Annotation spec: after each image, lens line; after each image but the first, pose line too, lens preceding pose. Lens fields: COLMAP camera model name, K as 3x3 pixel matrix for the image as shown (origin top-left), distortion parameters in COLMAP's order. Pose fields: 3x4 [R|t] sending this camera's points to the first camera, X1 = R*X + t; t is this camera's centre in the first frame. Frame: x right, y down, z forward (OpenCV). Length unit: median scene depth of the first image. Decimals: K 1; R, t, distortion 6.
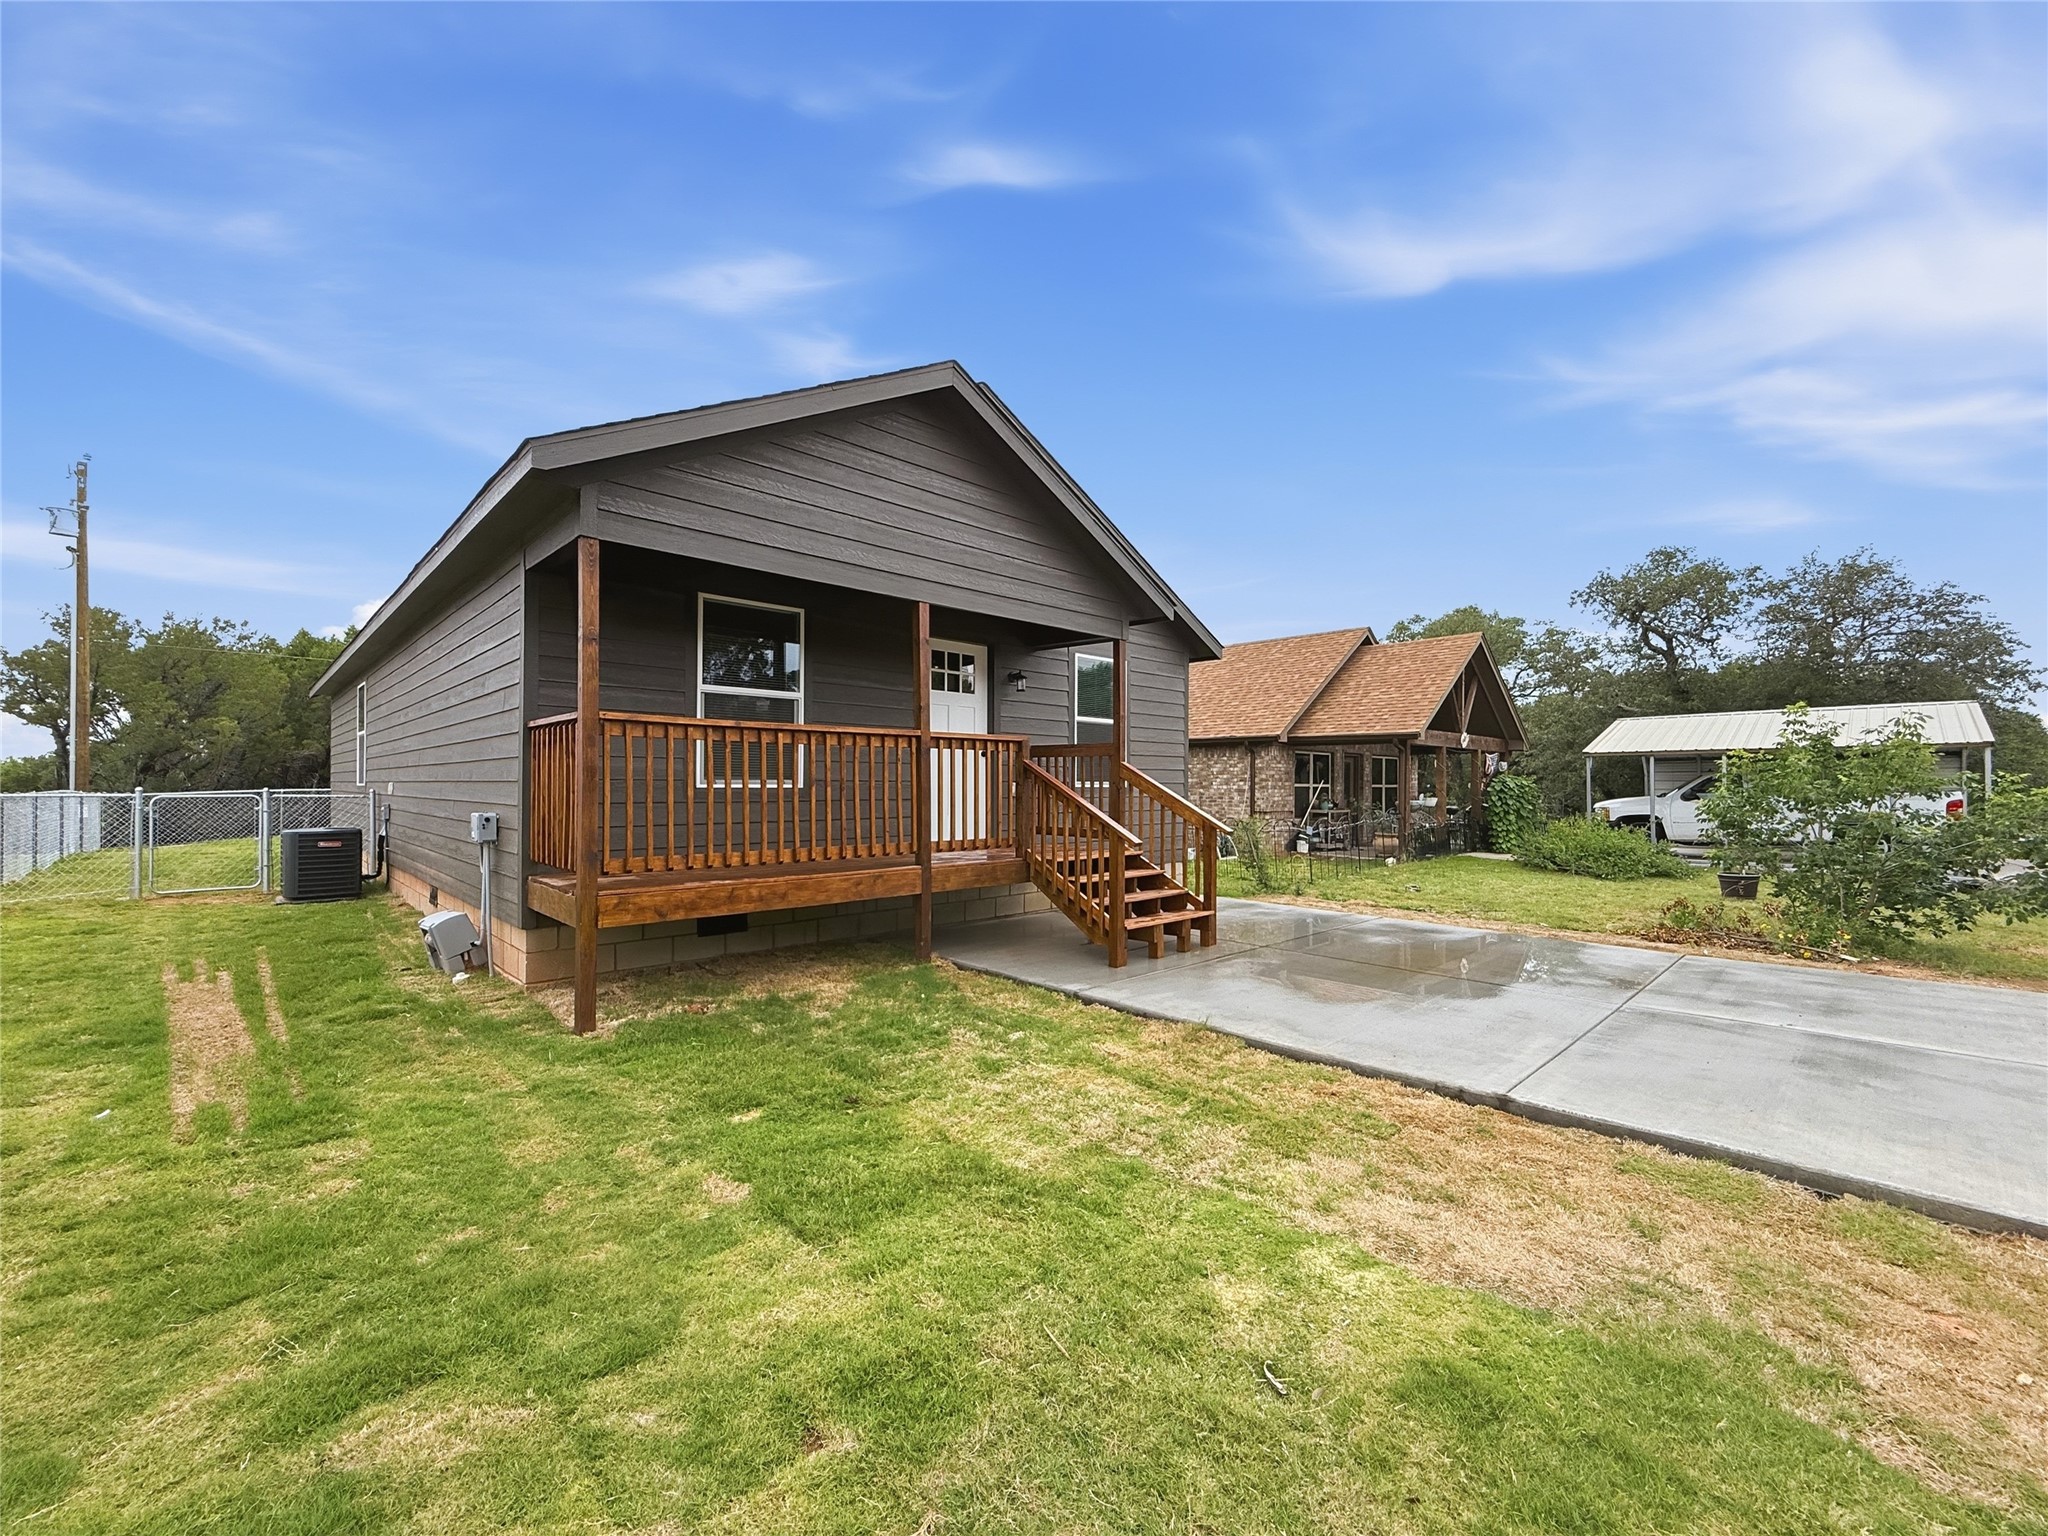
lens RADIAL K [[828.7, 0, 1024.0], [0, 828.7, 768.0], [0, 0, 1]] dist [0.000846, -0.000234]
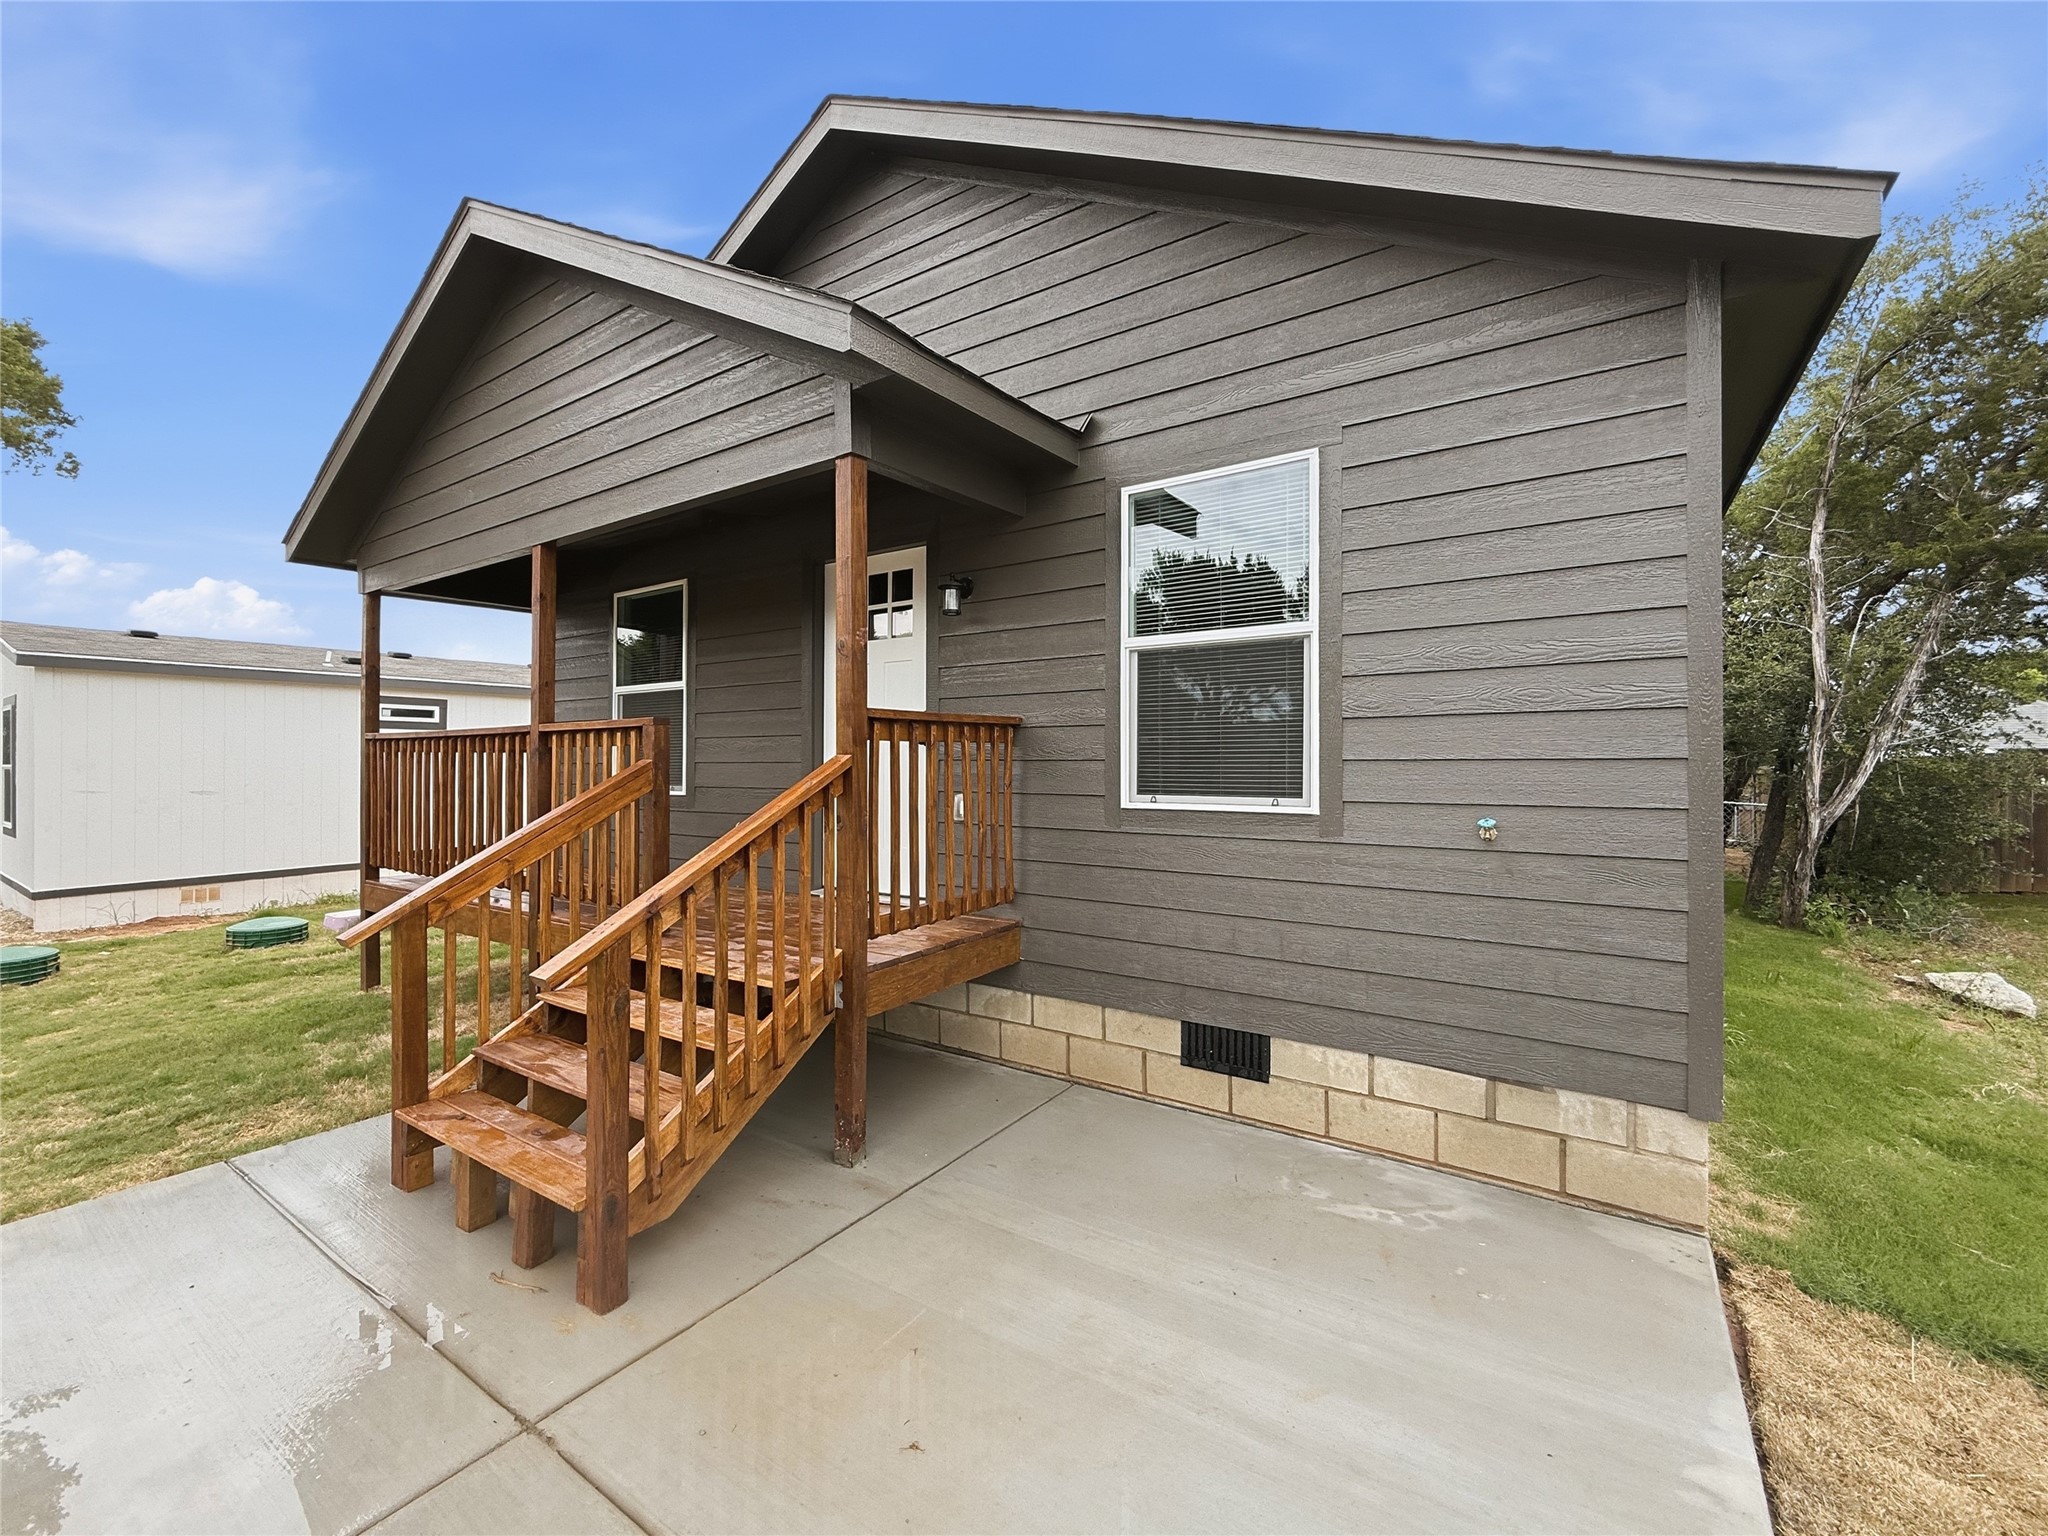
lens RADIAL K [[835.6, 0, 1025.8], [0, 835.6, 755.3], [0, 0, 1]] dist [-0.000539, 0.000019]
pose [[0.219540, -0.010792, -0.975544, 0.589414], [0.023671, 0.999703, -0.005732, -0.003027], [0.975316, -0.021834, 0.219730, 1.092946]]
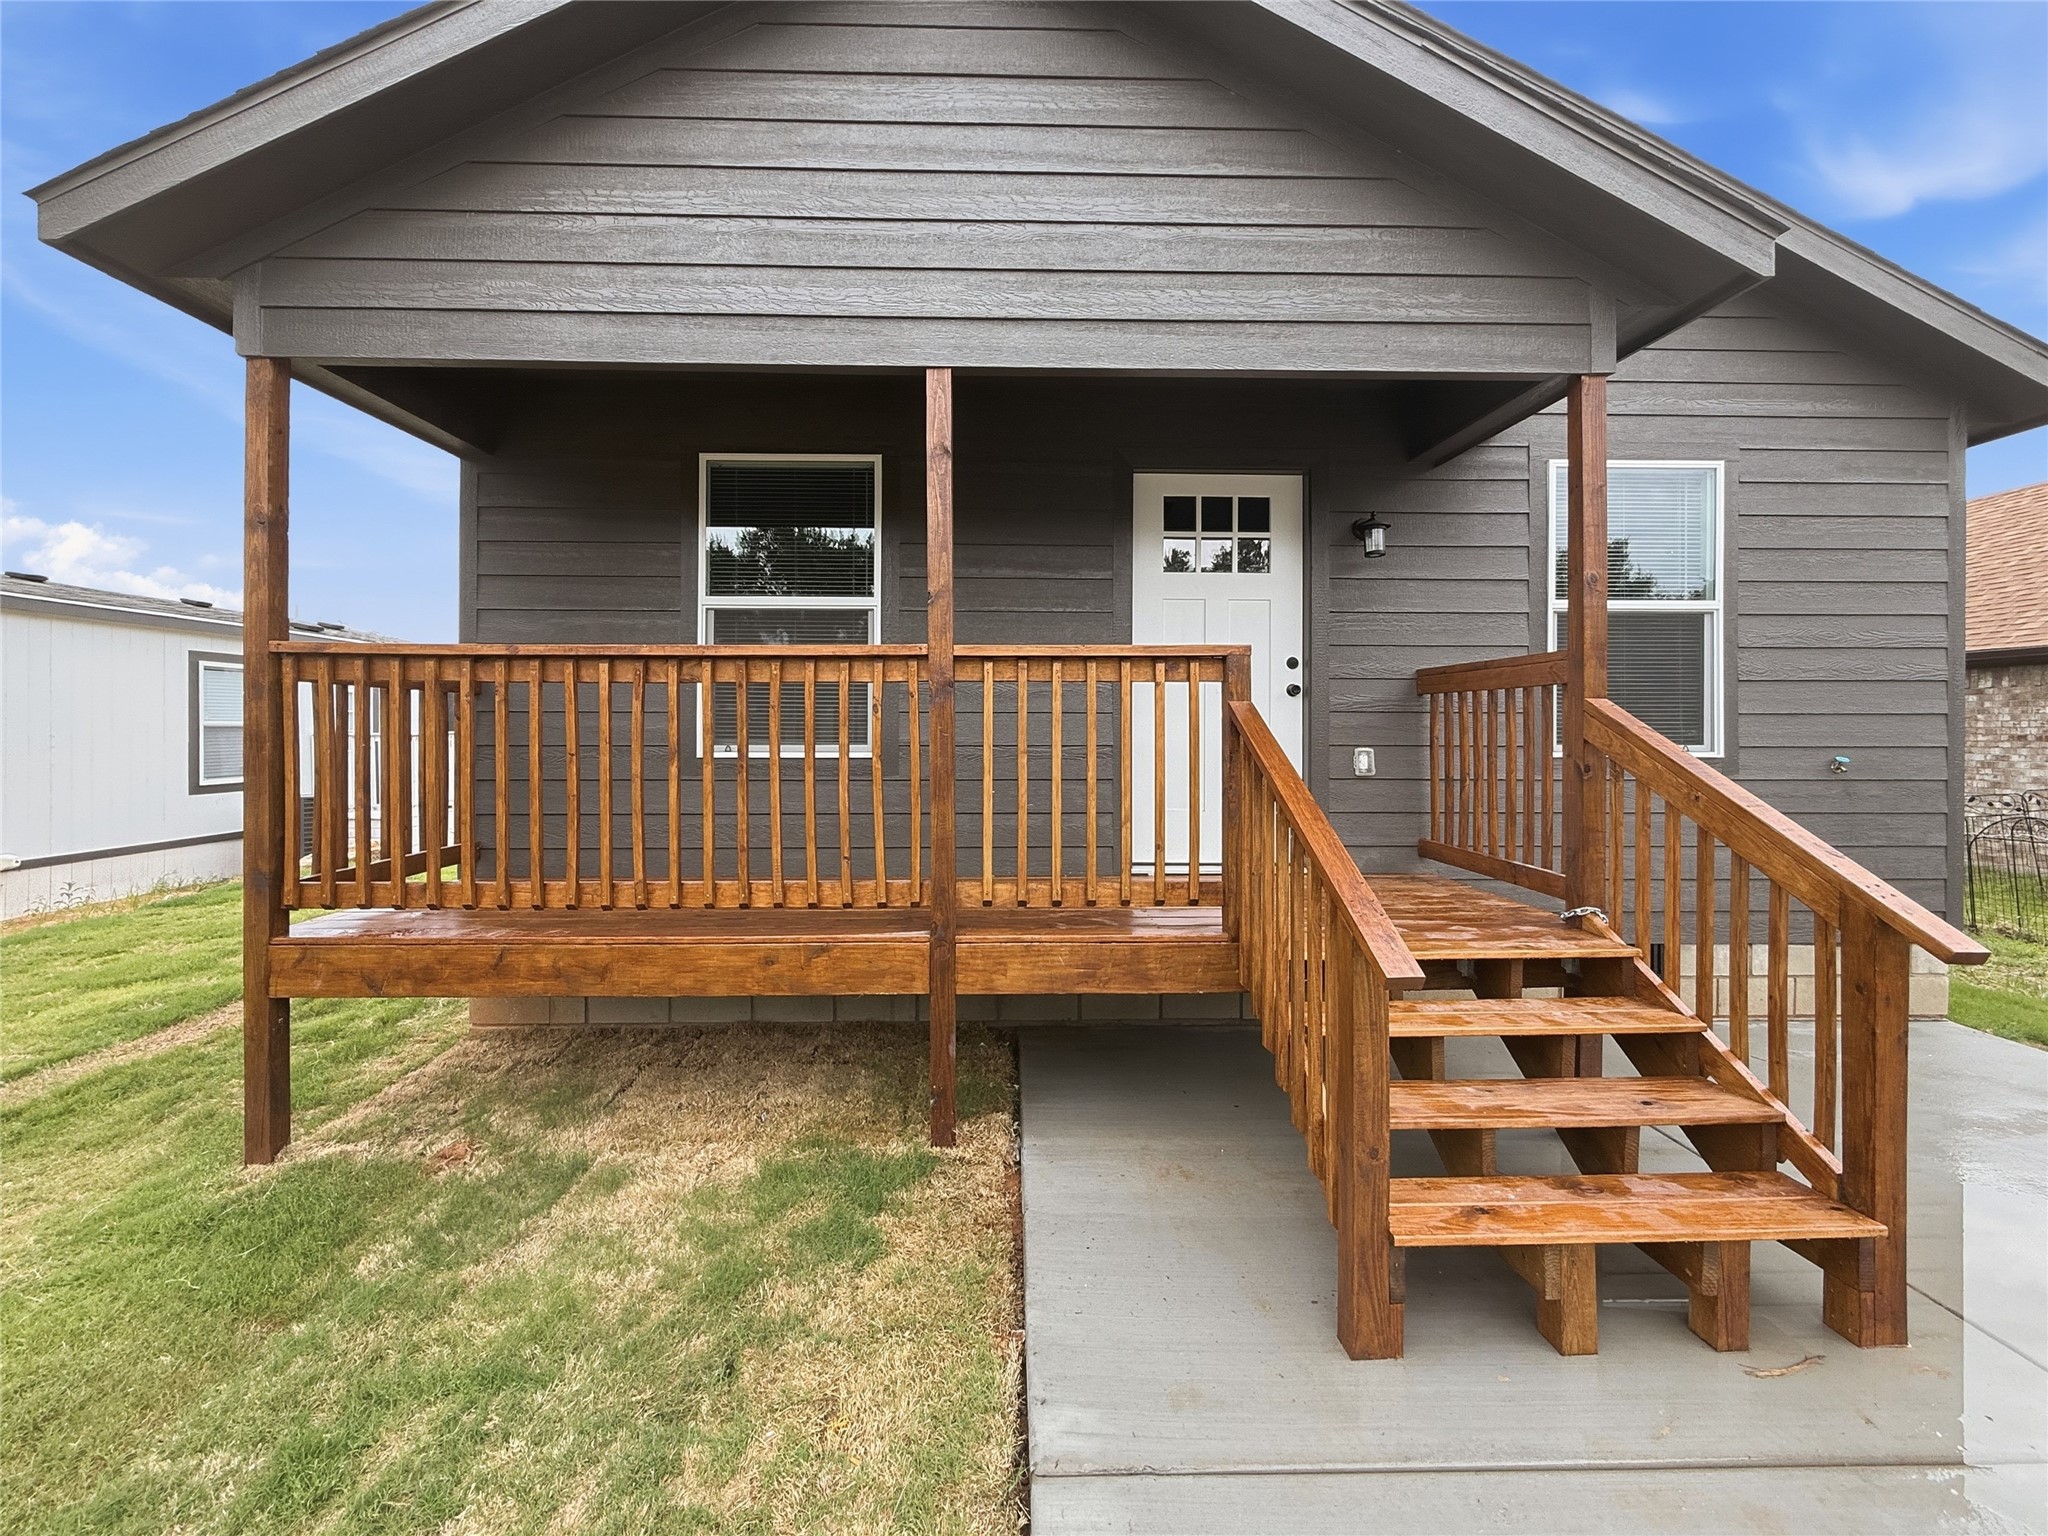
lens RADIAL K [[856.9, 0, 1012.7], [0, 856.9, 726.5], [0, 0, 1]] dist [-0.000112, 0.000398]
pose [[0.740397, -0.005097, -0.672150, 0.202567], [0.014240, 0.999866, 0.008104, -0.001893], [0.672019, -0.015572, 0.740370, 0.581520]]
